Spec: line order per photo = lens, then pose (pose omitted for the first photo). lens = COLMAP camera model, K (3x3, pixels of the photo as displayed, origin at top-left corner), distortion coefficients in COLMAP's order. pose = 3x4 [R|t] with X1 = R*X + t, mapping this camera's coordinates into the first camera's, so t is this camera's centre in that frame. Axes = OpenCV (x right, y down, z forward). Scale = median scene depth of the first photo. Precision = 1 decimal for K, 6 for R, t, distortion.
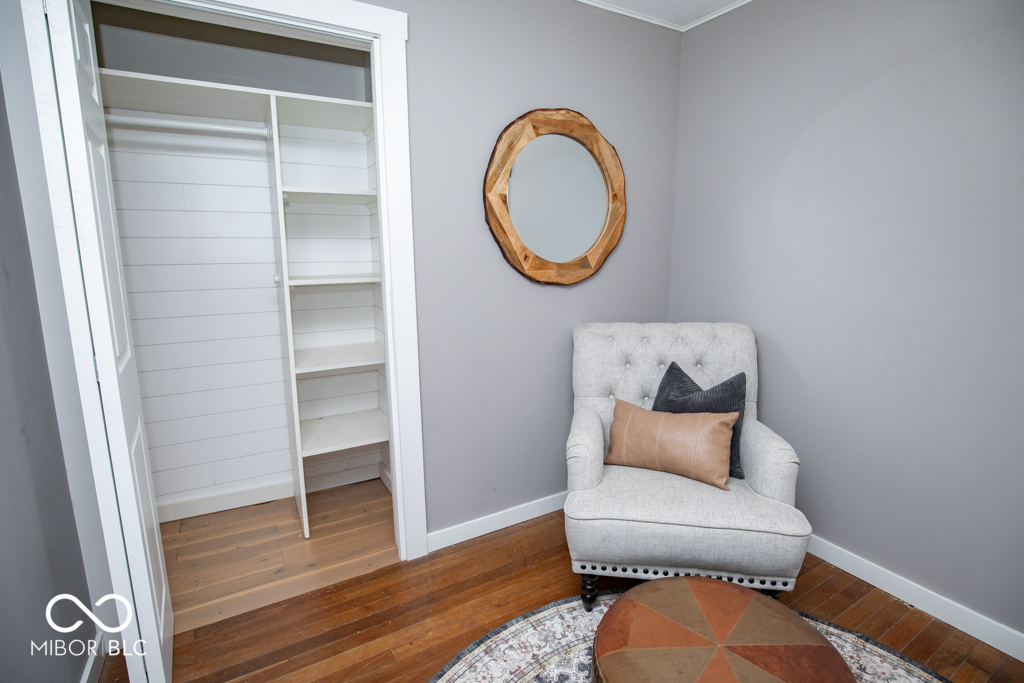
lens RADIAL K [[492.7, 0, 527.1], [0, 492.7, 339.6], [0, 0, 1]] dist [-0.026035, 0.000622]
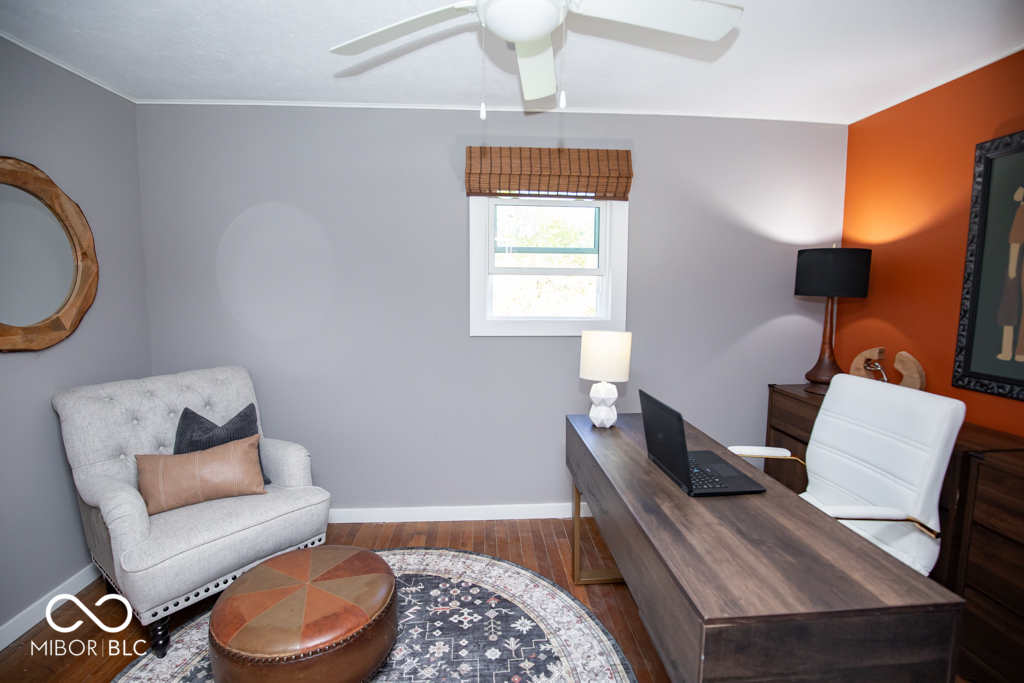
lens RADIAL K [[492.7, 0, 527.1], [0, 492.7, 339.6], [0, 0, 1]] dist [-0.026035, 0.000622]
pose [[0.443443, -0.092317, 0.891536, -0.323827], [0.151527, 0.988086, 0.026946, -0.020145], [-0.883401, 0.123143, 0.452148, -0.199278]]
